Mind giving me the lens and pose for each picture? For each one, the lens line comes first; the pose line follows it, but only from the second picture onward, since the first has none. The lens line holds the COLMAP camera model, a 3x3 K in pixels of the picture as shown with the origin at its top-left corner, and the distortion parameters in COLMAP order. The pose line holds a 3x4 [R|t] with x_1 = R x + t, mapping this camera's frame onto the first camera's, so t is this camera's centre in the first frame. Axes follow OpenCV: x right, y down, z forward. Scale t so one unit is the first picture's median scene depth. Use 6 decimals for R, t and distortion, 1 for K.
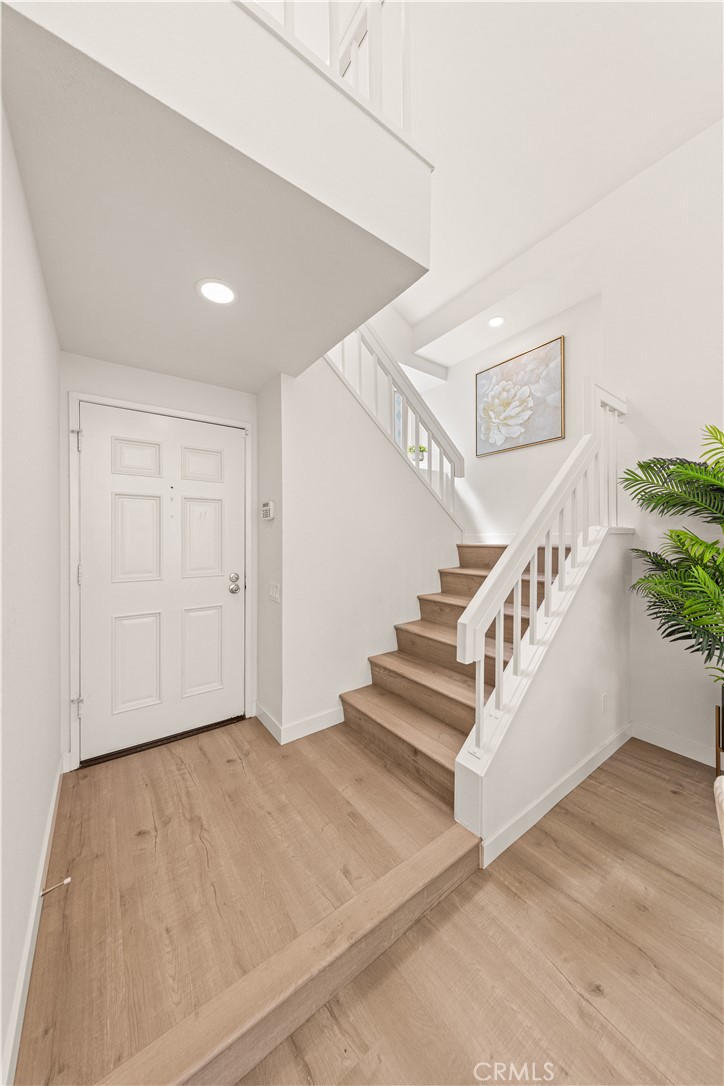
lens RADIAL K [[355.9, 0, 355.1], [0, 355.9, 538.5], [0, 0, 1]] dist [0.004936, -0.000150]
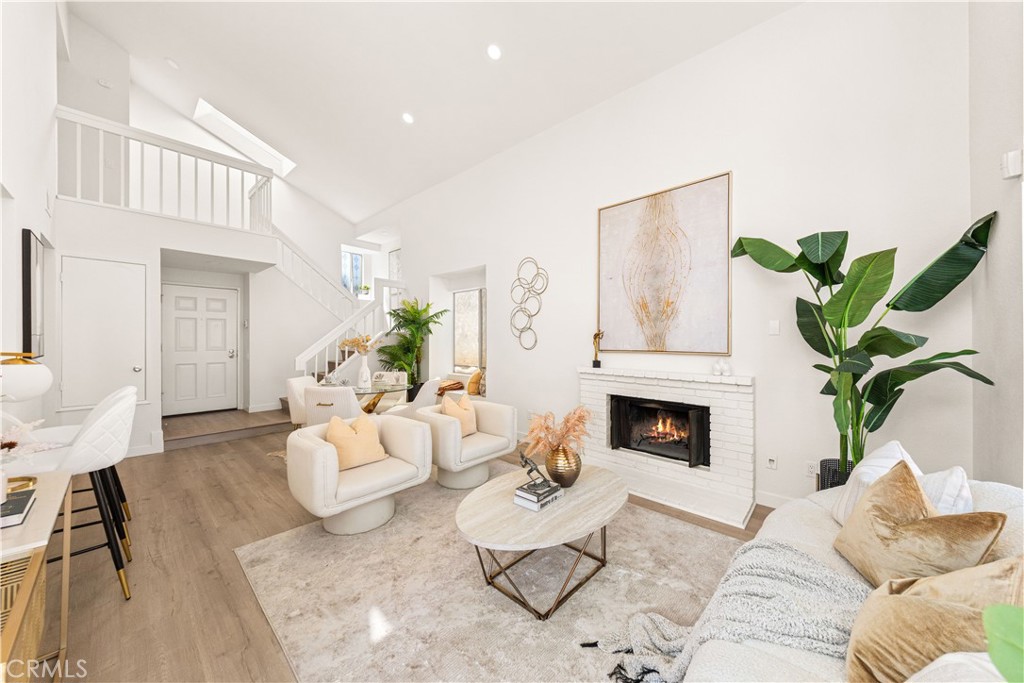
lens RADIAL K [[354.6, 0, 512.0], [0, 354.6, 341.5], [0, 0, 1]] dist [0.001150, -0.000018]
pose [[0.978268, 0.003674, 0.207311, 1.087015], [-0.003983, 0.999991, 0.001073, 0.035049], [-0.207305, -0.001876, 0.978274, -1.868323]]
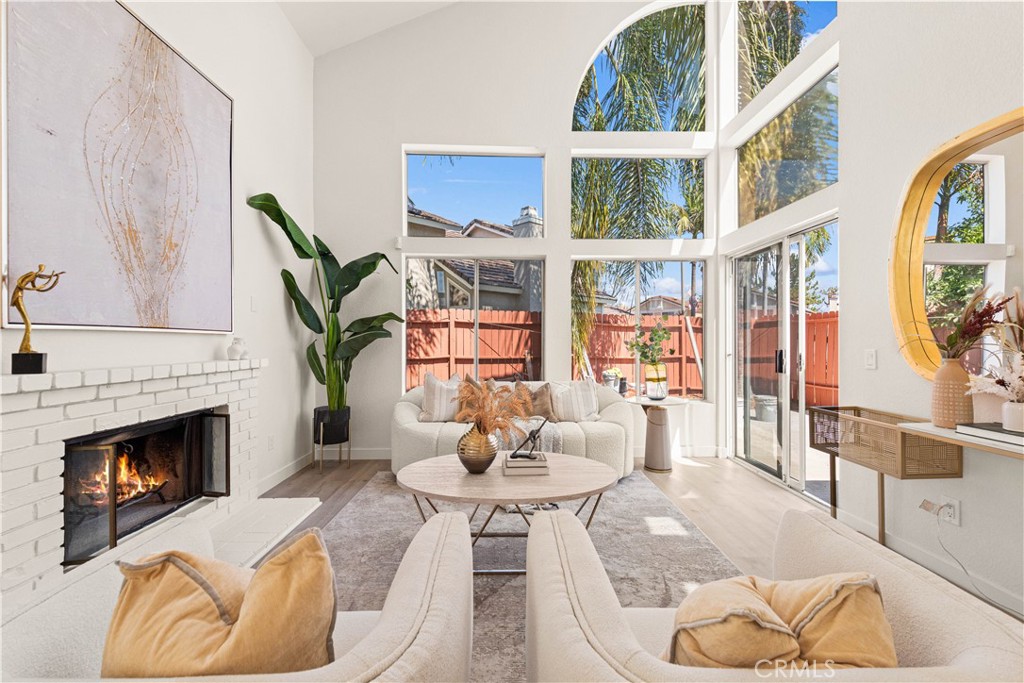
lens RADIAL K [[420.4, 0, 512.0], [0, 420.4, 341.5], [0, 0, 1]] dist [-0.000768, -0.000089]
pose [[-0.823752, 0.006372, 0.566914, 0.805364], [0.006750, 0.999976, -0.001432, 0.110904], [-0.566910, 0.002647, -0.823775, -0.261792]]
